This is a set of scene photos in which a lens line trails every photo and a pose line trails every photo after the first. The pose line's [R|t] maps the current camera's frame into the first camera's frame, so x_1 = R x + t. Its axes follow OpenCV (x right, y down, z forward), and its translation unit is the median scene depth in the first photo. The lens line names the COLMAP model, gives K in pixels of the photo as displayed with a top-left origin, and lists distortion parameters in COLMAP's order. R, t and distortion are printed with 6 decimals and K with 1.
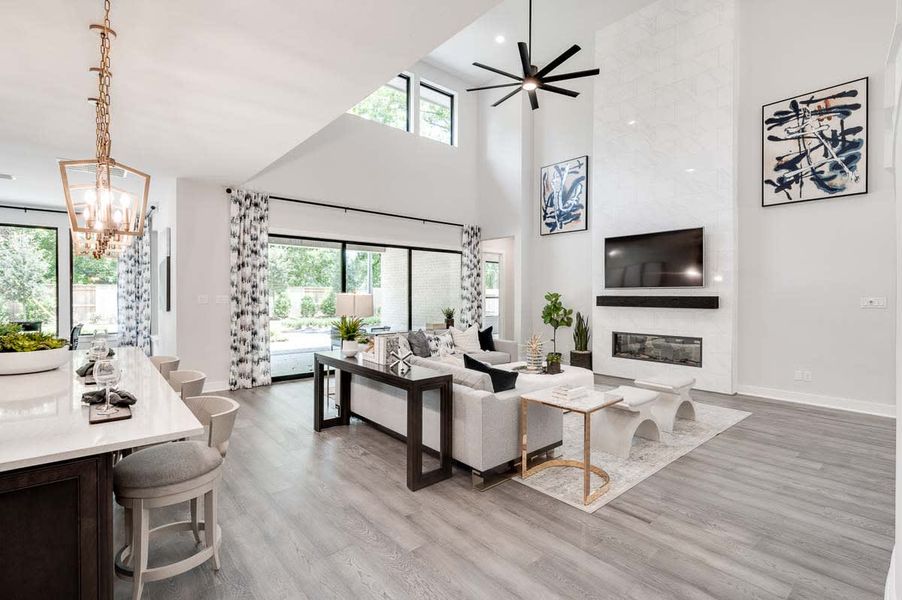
lens RADIAL K [[409.8, 0, 451.8], [0, 409.8, 297.9], [0, 0, 1]] dist [0.001261, -0.002366]
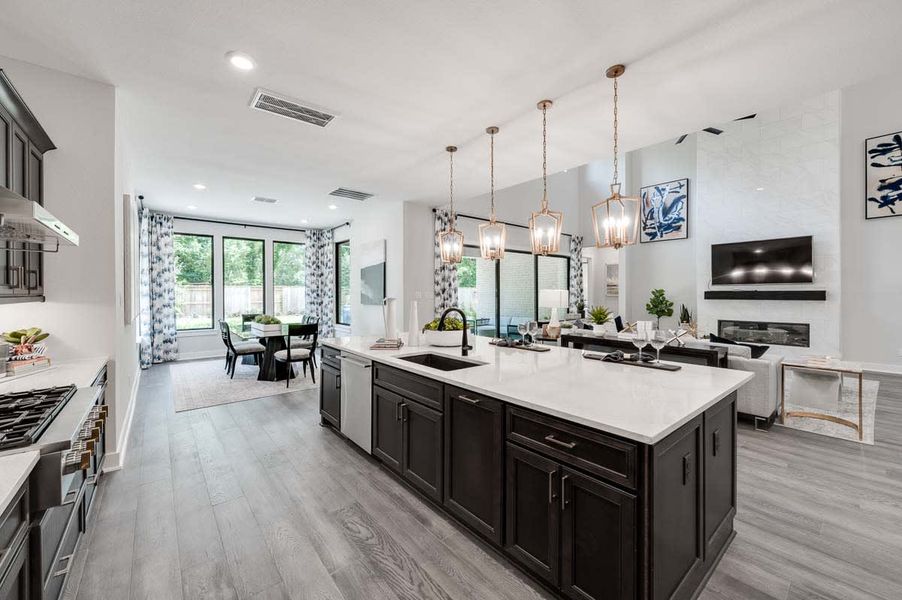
lens RADIAL K [[350.1, 0, 451.0], [0, 350.1, 294.8], [0, 0, 1]] dist [0.004359, -0.000871]
pose [[0.999909, -0.005875, -0.012158, -0.396975], [0.005839, 0.999979, -0.002951, 0.004788], [0.012175, 0.002879, 0.999922, -0.076193]]
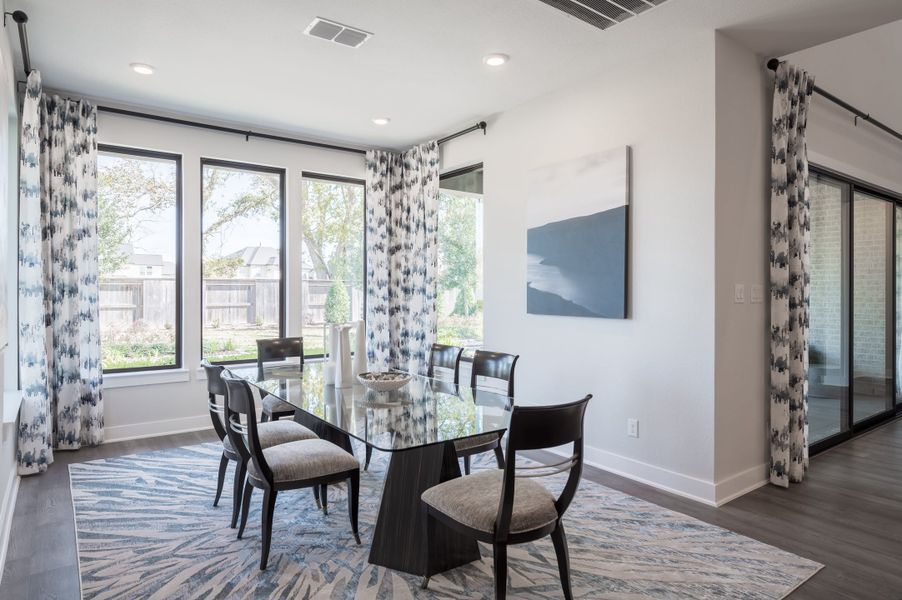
lens RADIAL K [[521.0, 0, 452.5], [0, 521.0, 305.9], [0, 0, 1]] dist [-0.014402, 0.001877]
pose [[0.995797, 0.004482, -0.091476, -0.697436], [-0.002149, 0.999670, 0.025592, 0.000918], [0.091561, -0.025288, 0.995478, 0.302517]]
